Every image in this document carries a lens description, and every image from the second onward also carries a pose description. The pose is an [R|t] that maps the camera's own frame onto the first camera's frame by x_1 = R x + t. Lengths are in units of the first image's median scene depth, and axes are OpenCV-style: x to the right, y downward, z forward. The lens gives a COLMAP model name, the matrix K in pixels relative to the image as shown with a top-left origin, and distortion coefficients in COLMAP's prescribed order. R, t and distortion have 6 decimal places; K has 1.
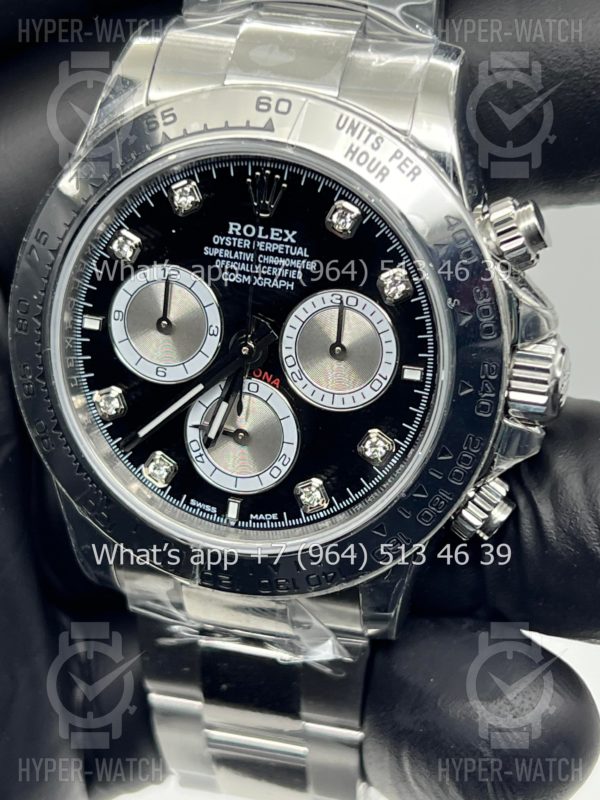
lens RADIAL K [[1901.3, 0, 300.4], [0, 1901.3, 400.4], [0, 0, 1]] dist [0.168405, 0.000000]
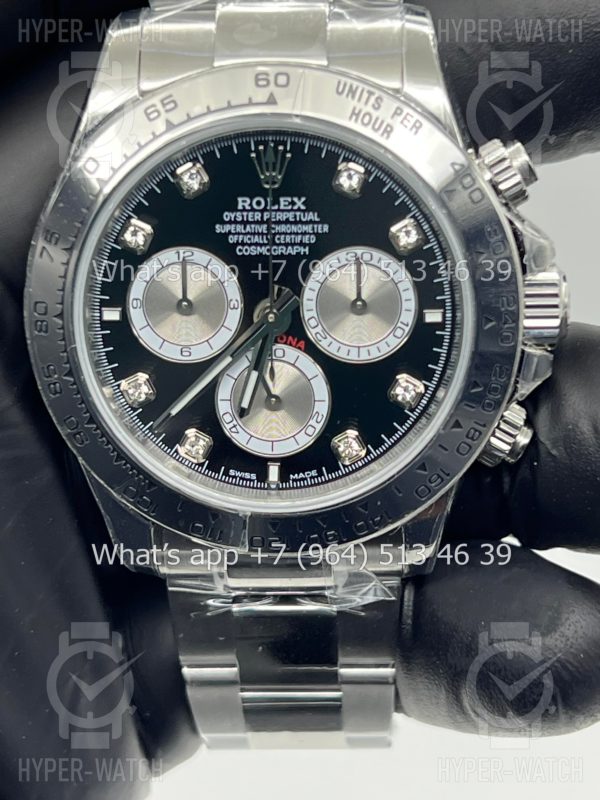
lens RADIAL K [[1901.3, 0, 303.7], [0, 1901.3, 404.0], [0, 0, 1]] dist [0.168405, 0.000000]
pose [[0.970248, -0.149478, 0.190462, -0.216298], [0.149910, 0.988624, 0.012222, 0.010209], [-0.190123, 0.016694, 0.981618, -0.024962]]
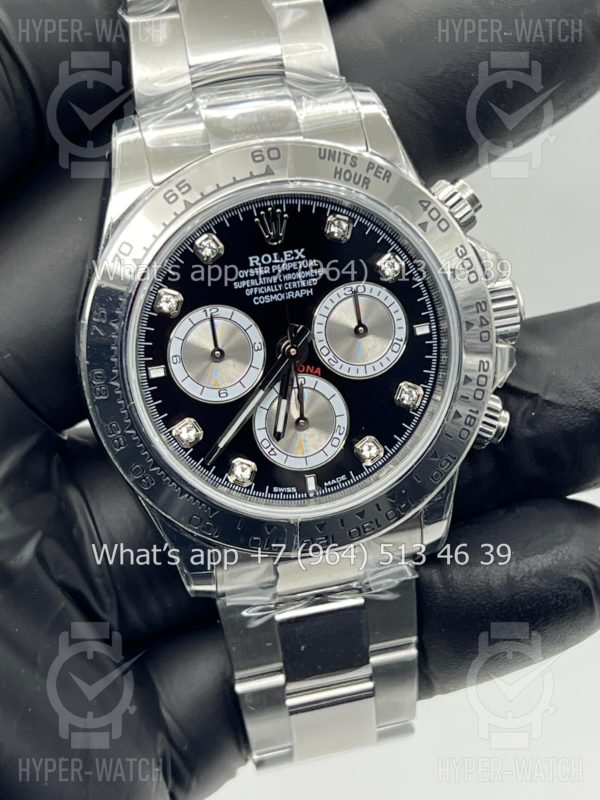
lens RADIAL K [[1901.3, 0, 296.9], [0, 1901.3, 398.3], [0, 0, 1]] dist [0.168405, 0.000000]
pose [[0.878177, -0.287630, 0.382196, -0.506701], [0.320067, 0.947124, -0.022642, 0.031123], [-0.355475, 0.142212, 0.923804, -0.139982]]
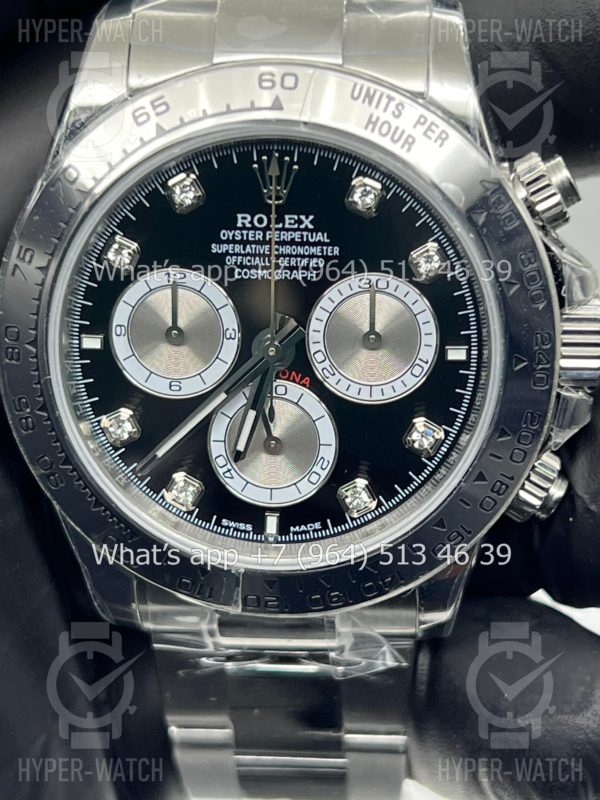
lens RADIAL K [[1901.3, 0, 294.5], [0, 1901.3, 403.4], [0, 0, 1]] dist [0.168405, 0.000000]
pose [[0.978516, -0.130710, 0.159441, -0.167053], [0.126986, 0.991343, 0.033365, -0.030492], [-0.162422, -0.012401, 0.986643, 0.093469]]
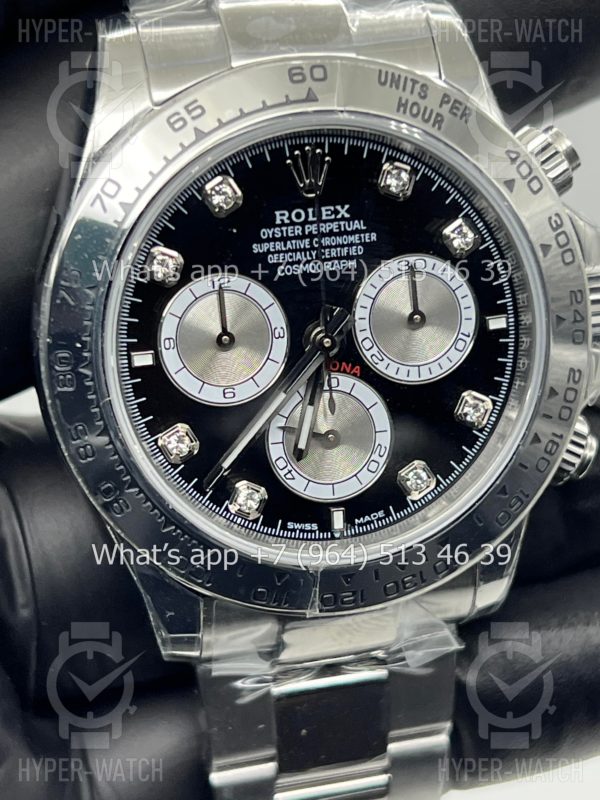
lens RADIAL K [[1901.3, 0, 306.4], [0, 1901.3, 398.2], [0, 0, 1]] dist [0.168405, 0.000000]
pose [[0.868774, -0.238524, 0.433979, -0.441900], [0.266282, 0.963889, -0.003291, 0.000121], [-0.417523, 0.118420, 0.900917, 0.176929]]
